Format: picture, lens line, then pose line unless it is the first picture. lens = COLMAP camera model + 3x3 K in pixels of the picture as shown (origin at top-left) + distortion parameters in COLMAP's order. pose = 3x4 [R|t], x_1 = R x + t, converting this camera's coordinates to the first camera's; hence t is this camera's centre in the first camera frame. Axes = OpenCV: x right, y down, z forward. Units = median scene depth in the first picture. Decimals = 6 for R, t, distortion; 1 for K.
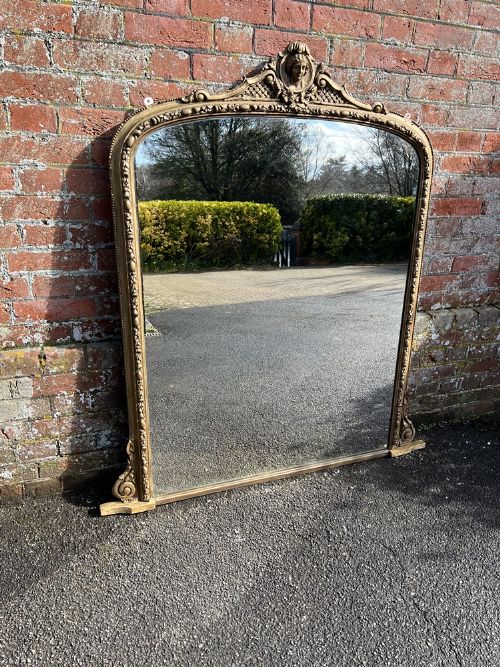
lens RADIAL K [[404.4, 0, 250.4], [0, 404.4, 321.8], [0, 0, 1]] dist [0.004904, -0.002664]
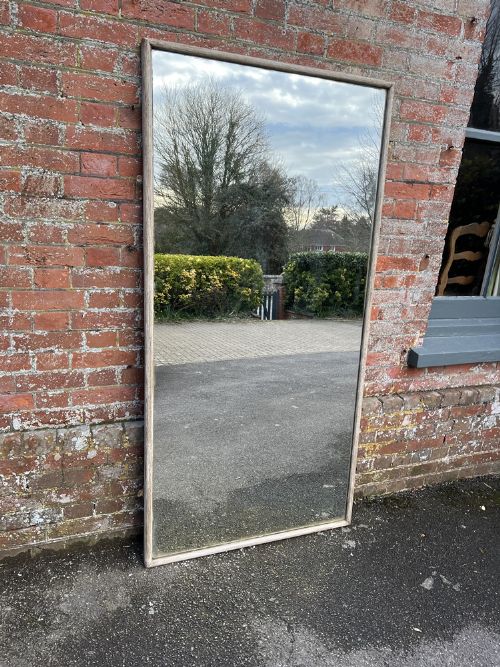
lens RADIAL K [[422.9, 0, 268.5], [0, 422.9, 318.3], [0, 0, 1]] dist [0.006273, -0.003165]
pose [[0.999535, 0.023256, 0.019747, 0.243133], [-0.021468, 0.996030, -0.086394, -0.169109], [-0.021677, 0.085930, 0.996065, -0.230897]]
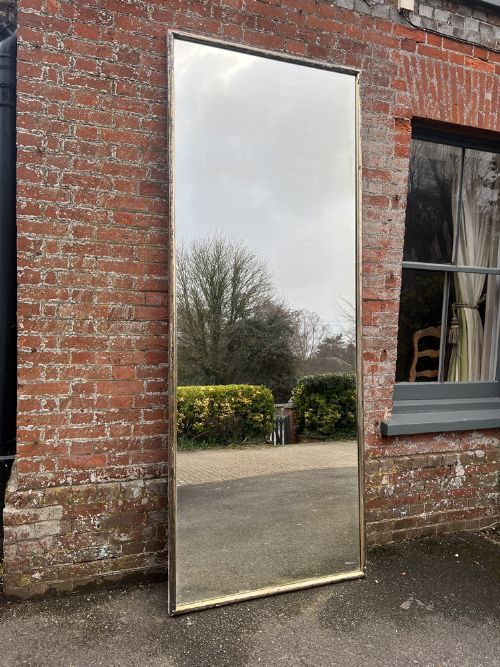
lens RADIAL K [[487.3, 0, 268.3], [0, 487.3, 363.4], [0, 0, 1]] dist [0.008518, 0.000857]
pose [[0.999616, -0.023829, -0.014164, 0.289131], [0.018257, 0.950412, -0.310457, 0.199114], [0.020860, 0.310080, 0.950482, -0.912769]]
